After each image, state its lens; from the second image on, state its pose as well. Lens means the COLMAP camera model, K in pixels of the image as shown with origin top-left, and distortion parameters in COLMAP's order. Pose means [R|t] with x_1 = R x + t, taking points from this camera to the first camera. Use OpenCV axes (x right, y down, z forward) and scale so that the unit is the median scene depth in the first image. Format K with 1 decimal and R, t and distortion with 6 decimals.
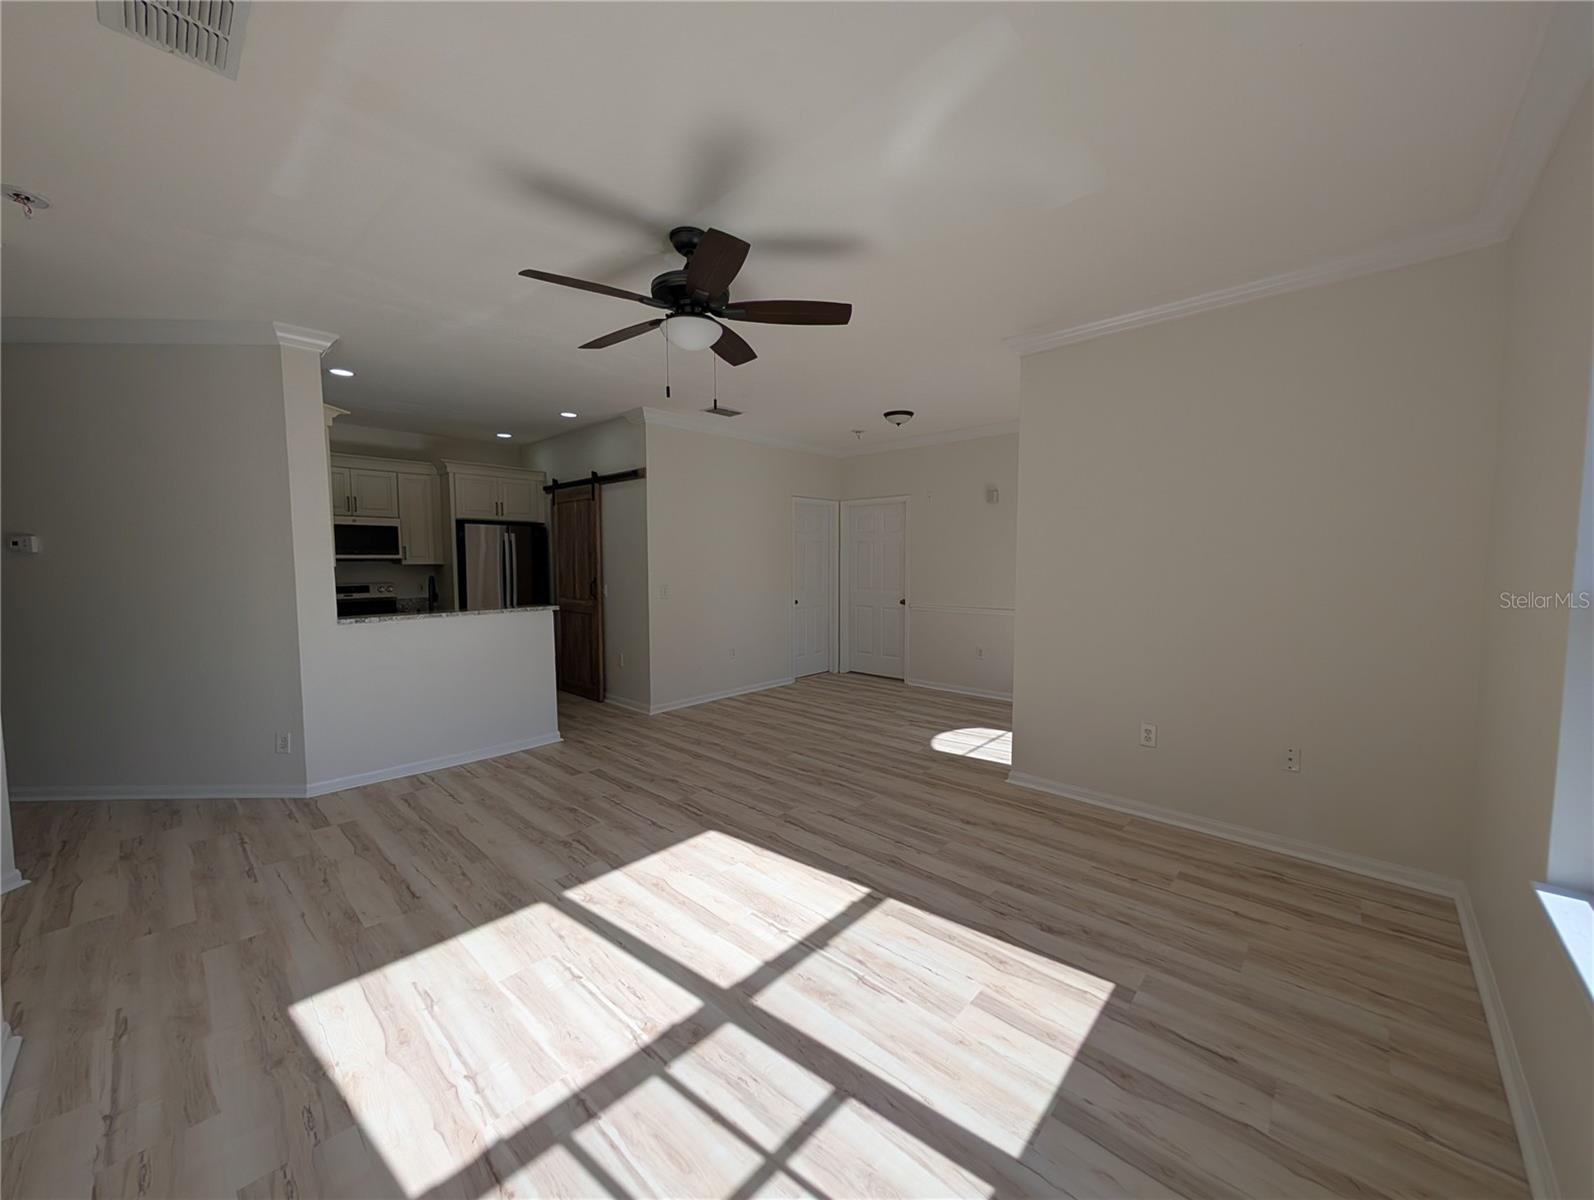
lens RADIAL K [[610.4, 0, 796.6], [0, 610.4, 602.2], [0, 0, 1]] dist [-0.001091, 0.000465]
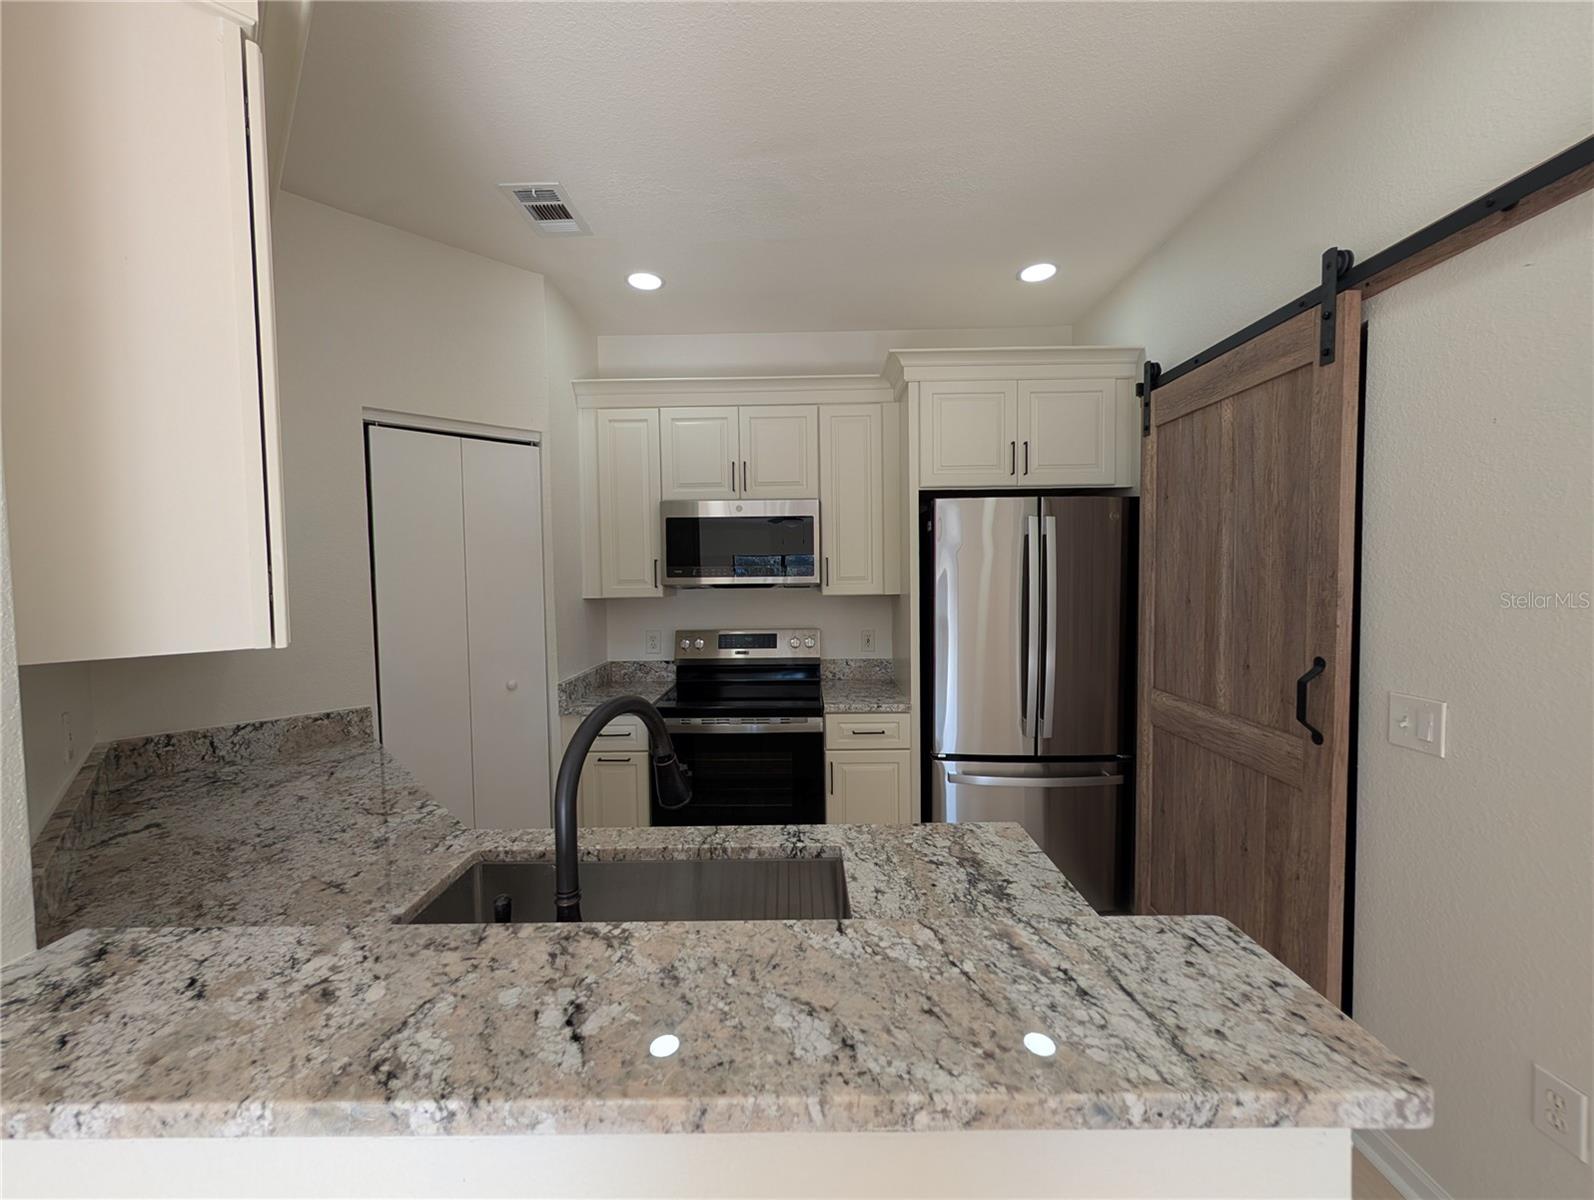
lens RADIAL K [[610.4, 0, 794.5], [0, 610.4, 600.3], [0, 0, 1]] dist [-0.001091, 0.000465]
pose [[0.664886, 0.023473, -0.746576, -0.412882], [-0.038272, 0.999264, -0.002667, -0.076324], [0.745963, 0.030346, 0.665295, 0.908995]]
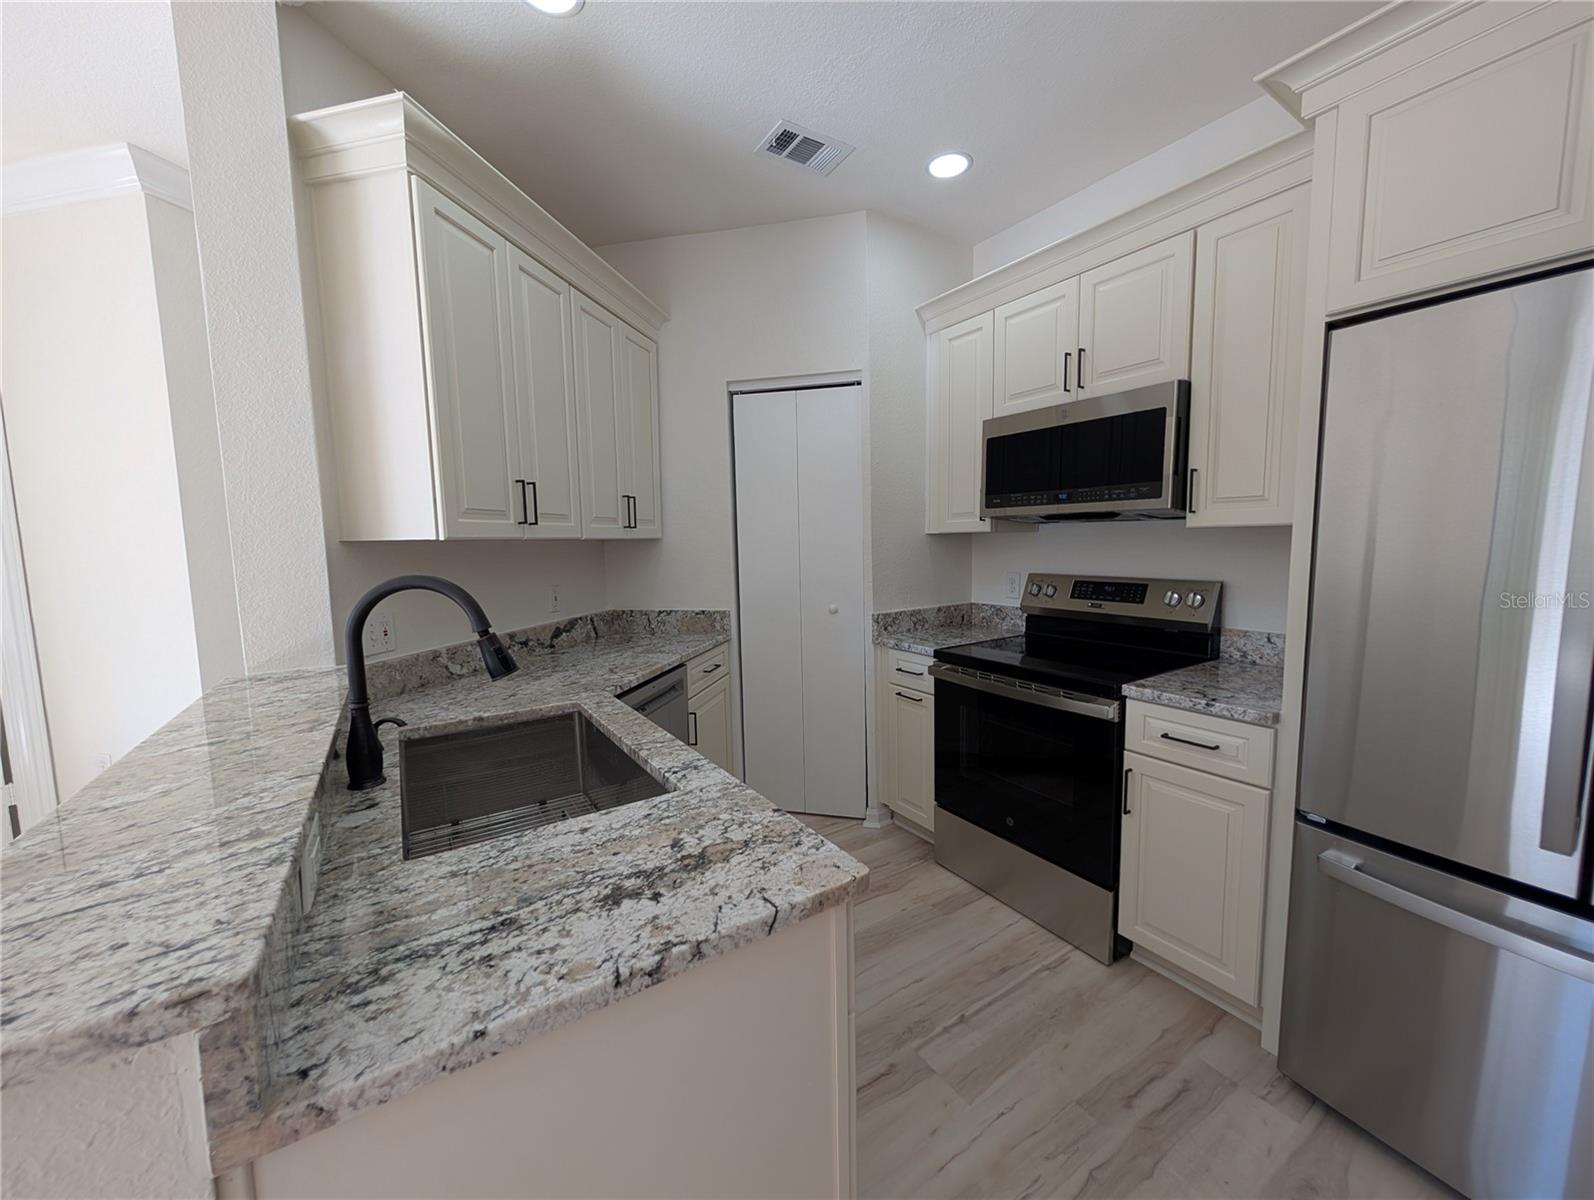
lens RADIAL K [[610.4, 0, 795.2], [0, 610.4, 599.3], [0, 0, 1]] dist [-0.001091, 0.000465]
pose [[-0.253230, 0.100917, -0.962128, -0.391117], [-0.048578, 0.991963, 0.116832, -0.071077], [0.966186, 0.076324, -0.246293, 1.213041]]
